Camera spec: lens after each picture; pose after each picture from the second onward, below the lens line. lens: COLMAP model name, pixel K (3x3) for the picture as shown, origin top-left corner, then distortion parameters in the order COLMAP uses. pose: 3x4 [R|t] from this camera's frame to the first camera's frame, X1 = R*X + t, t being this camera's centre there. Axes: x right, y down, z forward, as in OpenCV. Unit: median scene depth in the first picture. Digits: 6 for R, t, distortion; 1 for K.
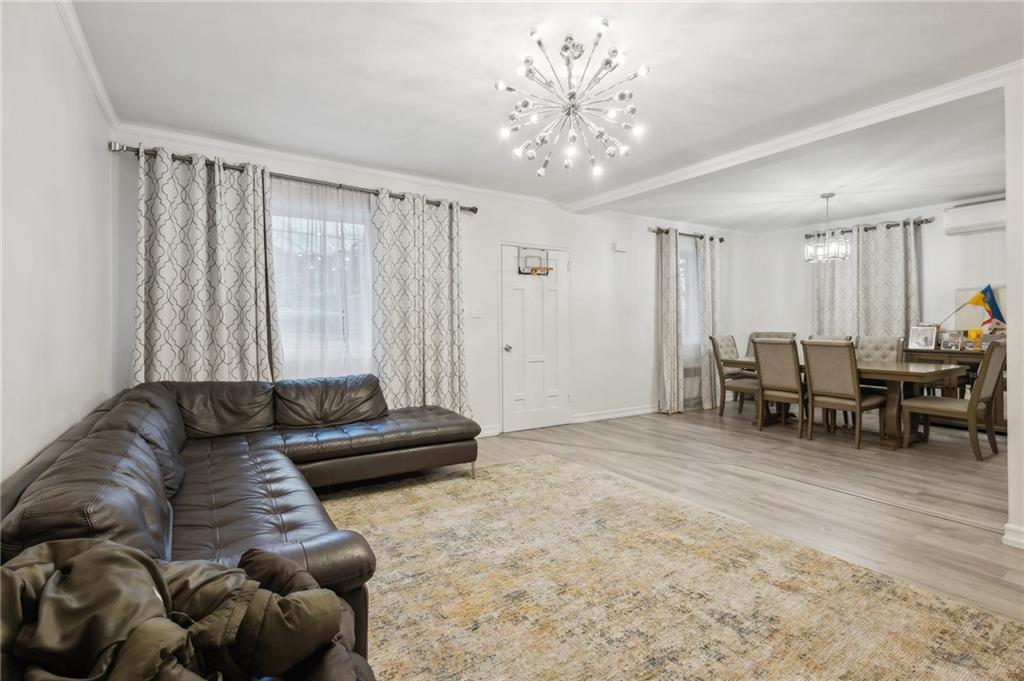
lens RADIAL K [[491.6, 0, 509.7], [0, 491.6, 330.3], [0, 0, 1]] dist [0.021124, -0.000130]
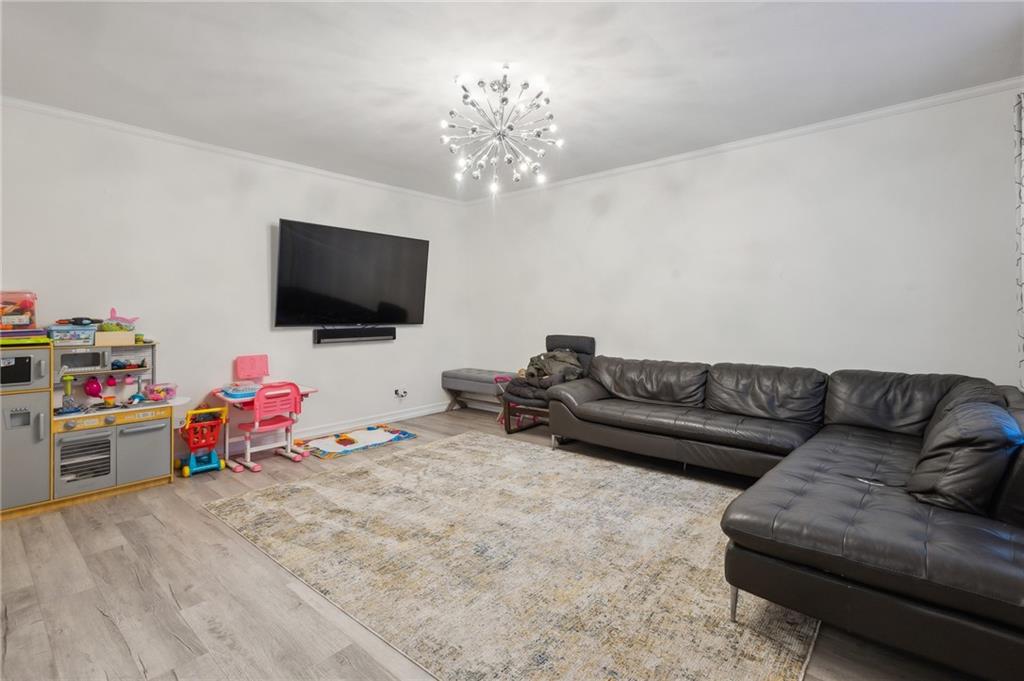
lens RADIAL K [[491.6, 0, 509.0], [0, 491.6, 304.3], [0, 0, 1]] dist [0.021124, -0.000130]
pose [[-0.961757, -0.000739, -0.273904, 0.409835], [0.000012, 0.999996, -0.002741, -0.030963], [0.273905, -0.002640, -0.961753, 2.023703]]
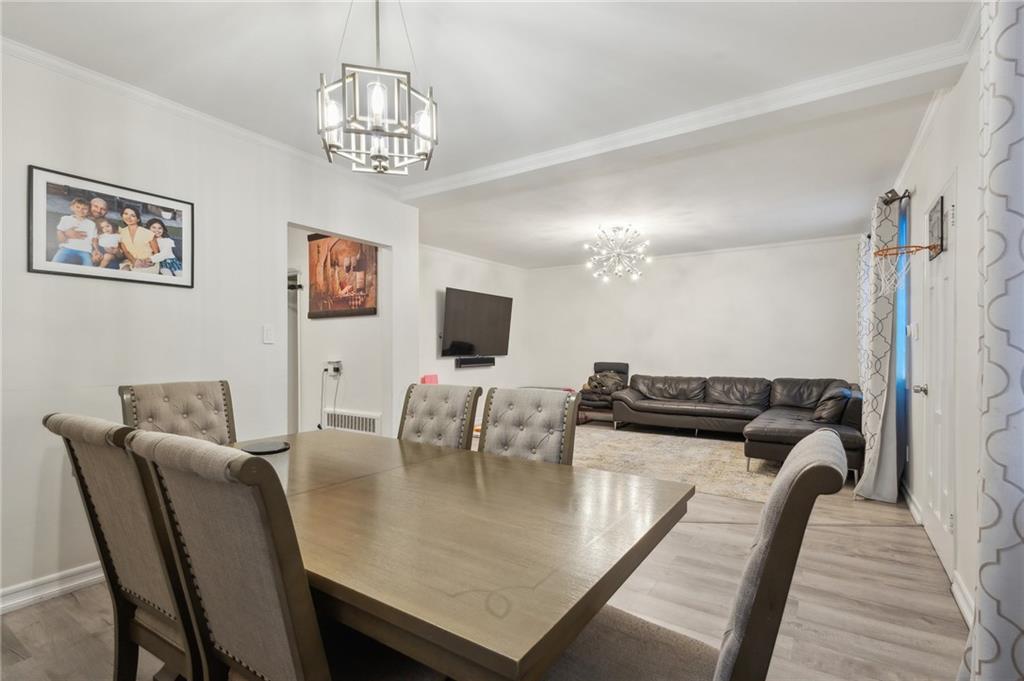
lens RADIAL K [[491.6, 0, 510.5], [0, 491.6, 344.7], [0, 0, 1]] dist [0.021124, -0.000130]
pose [[-0.912801, 0.000949, -0.408403, 1.424615], [-0.003684, 0.999937, 0.010559, -0.049900], [0.408387, 0.011143, -0.912741, 2.703461]]
